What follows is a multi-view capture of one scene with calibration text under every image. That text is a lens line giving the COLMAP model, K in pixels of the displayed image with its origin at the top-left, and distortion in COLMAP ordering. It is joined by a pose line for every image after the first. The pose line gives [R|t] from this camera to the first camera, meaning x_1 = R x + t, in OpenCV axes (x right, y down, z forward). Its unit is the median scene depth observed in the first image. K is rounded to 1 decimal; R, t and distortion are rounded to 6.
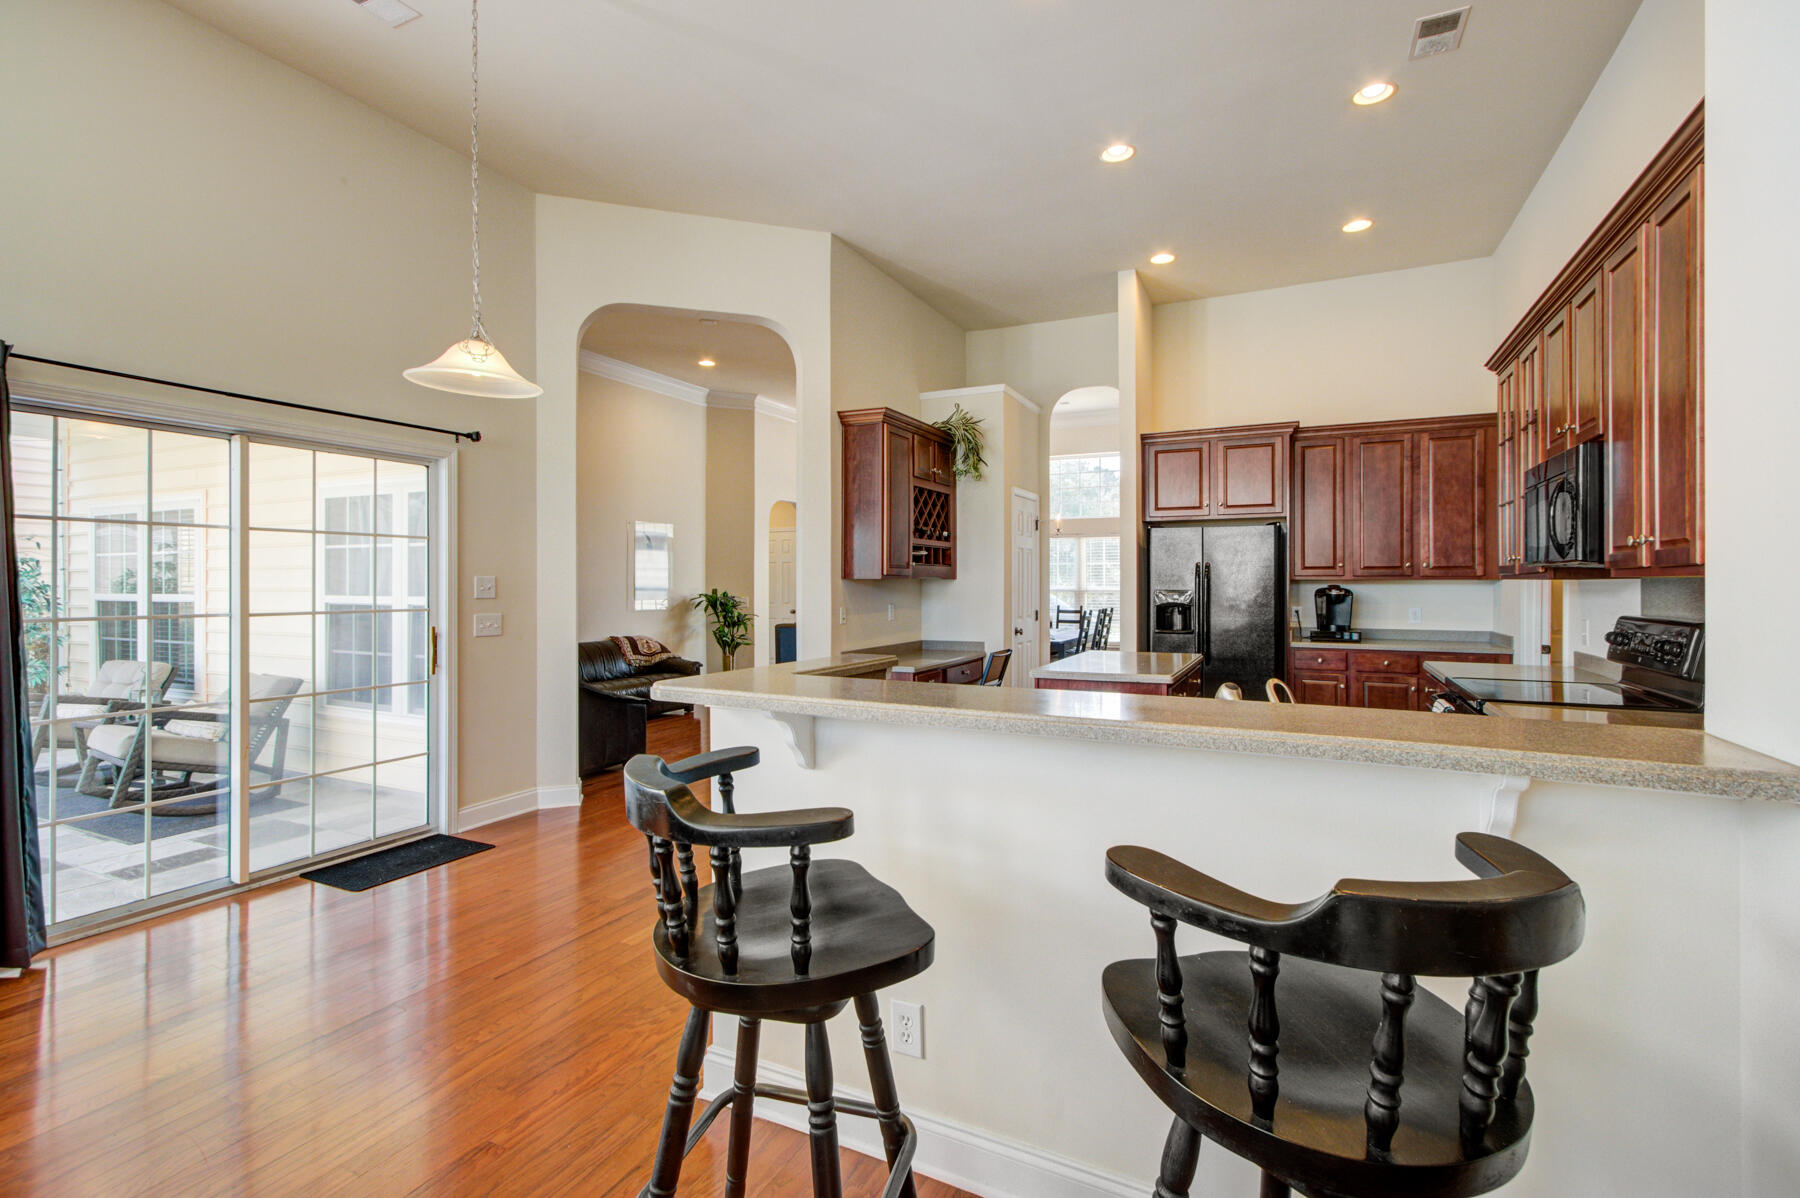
lens RADIAL K [[823.5, 0, 900.6], [0, 823.5, 574.3], [0, 0, 1]] dist [0.021729, -0.008879]
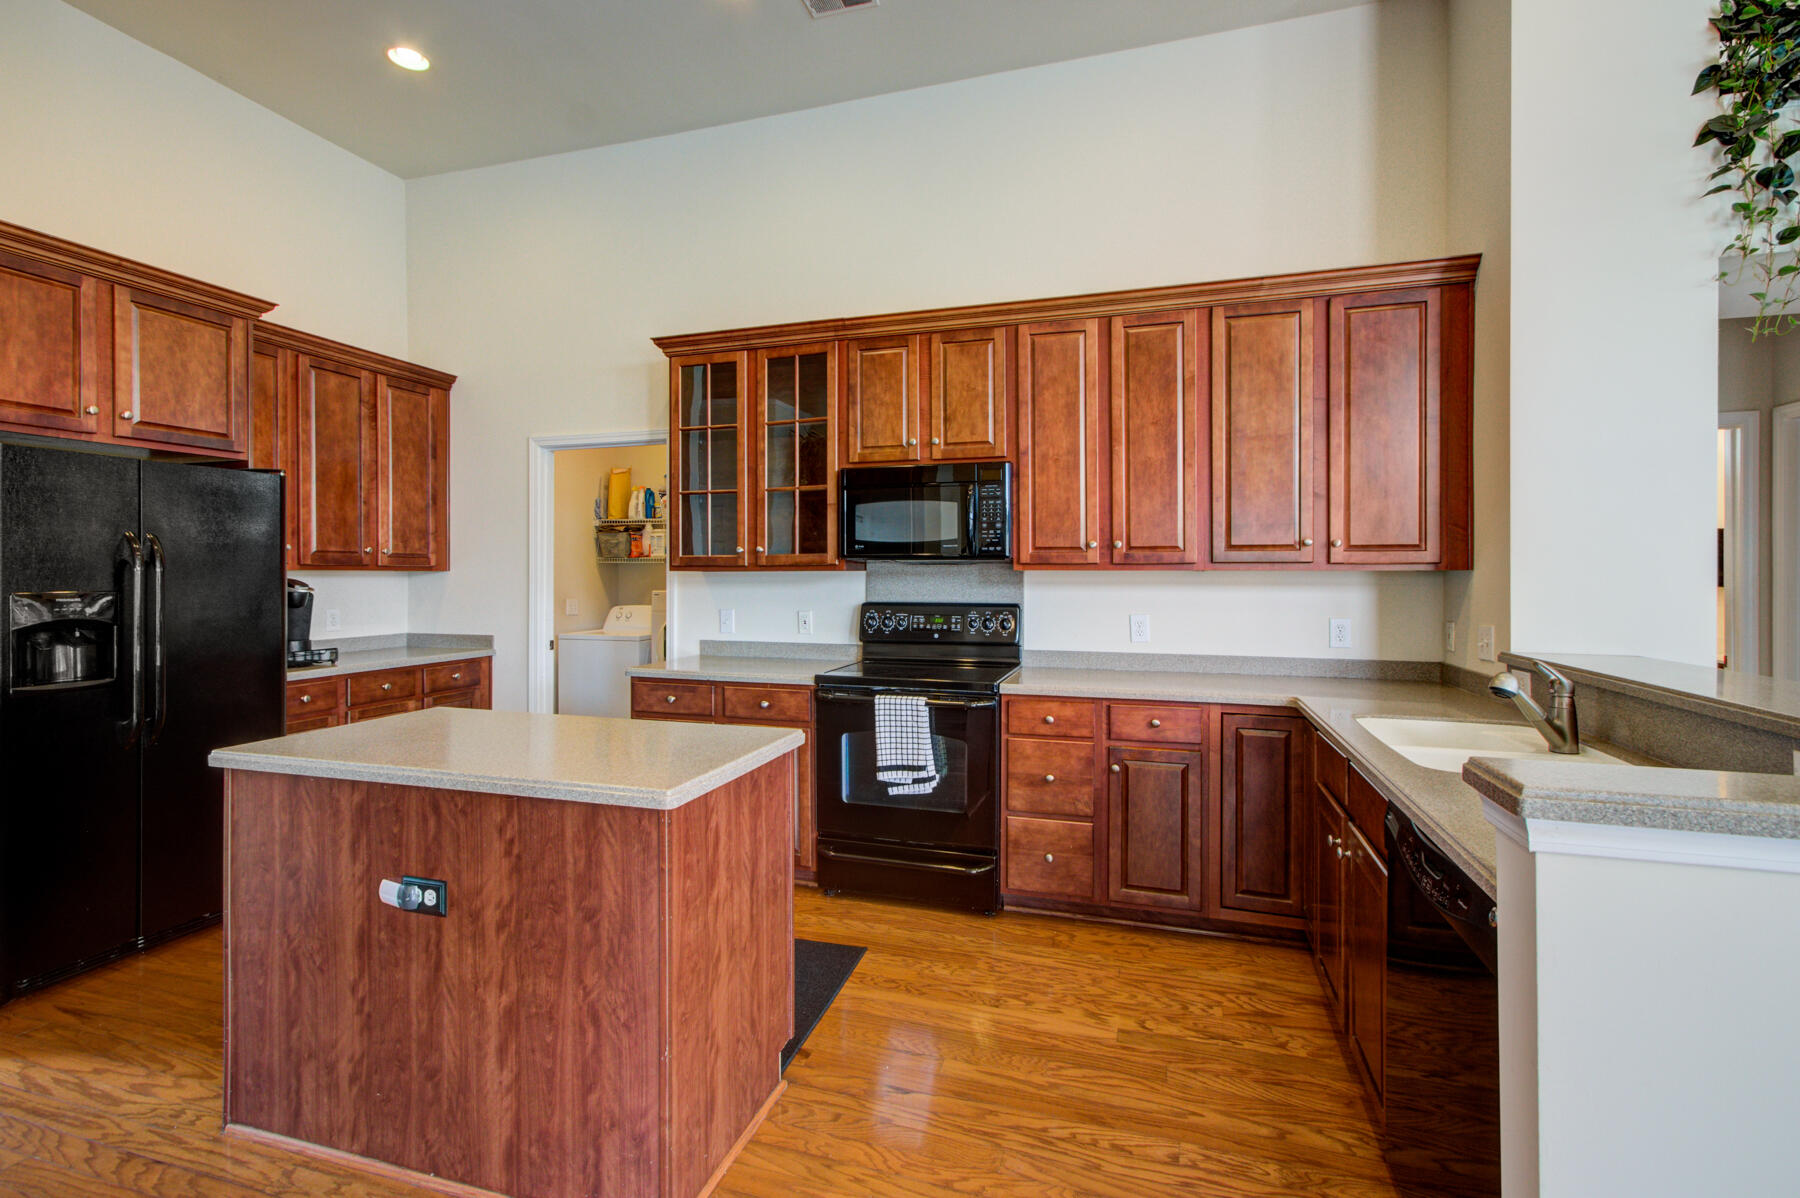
lens RADIAL K [[823.5, 0, 900.6], [0, 823.5, 574.3], [0, 0, 1]] dist [0.021729, -0.008879]
pose [[-0.152325, -0.003144, 0.988325, -0.184949], [-0.011874, 0.999929, 0.001351, 0.003303], [-0.988259, -0.011529, -0.152351, 0.649159]]
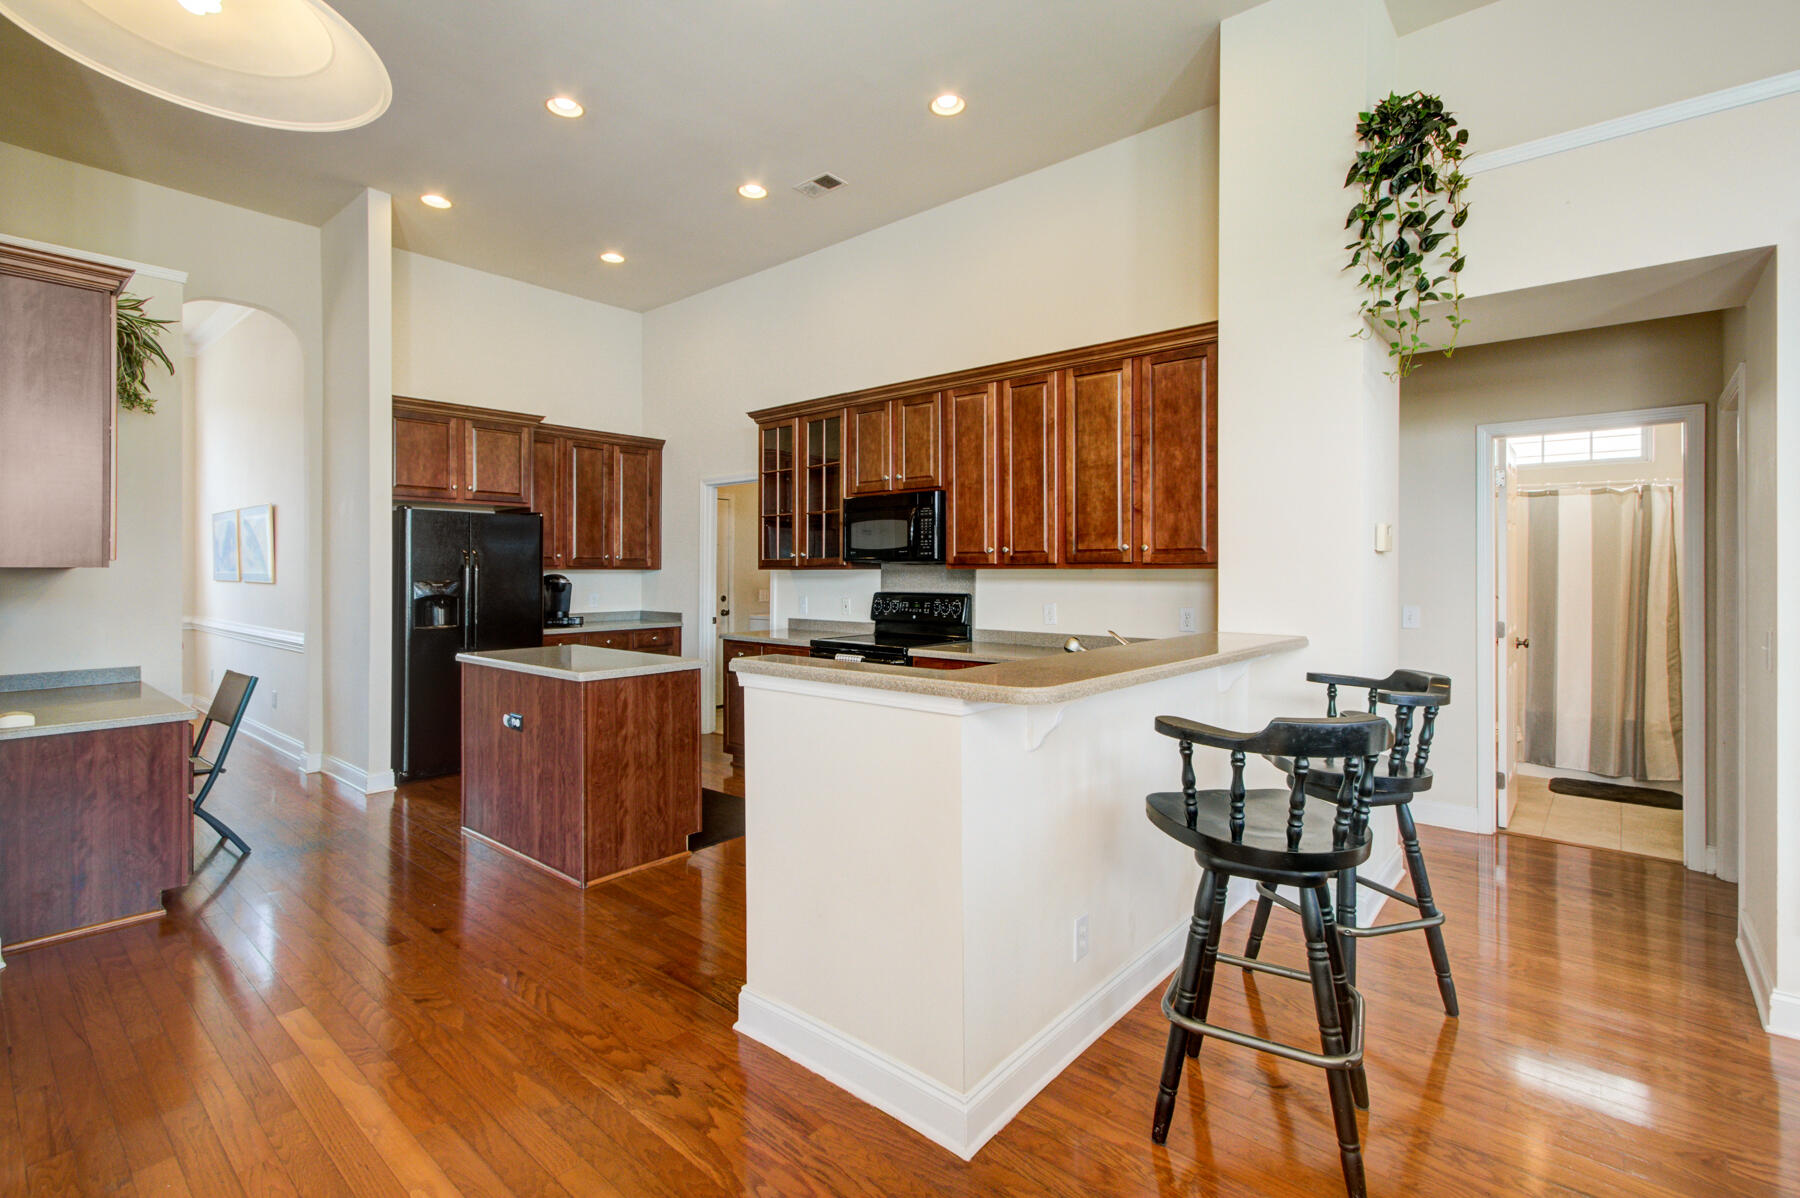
lens RADIAL K [[830.6, 0, 887.5], [0, 830.6, 569.4], [0, 0, 1]] dist [0.002229, 0.008919]
pose [[0.257370, -0.000469, 0.966313, -0.419767], [-0.010417, 0.999940, 0.003260, -0.001515], [-0.966257, -0.010905, 0.257350, 0.317382]]
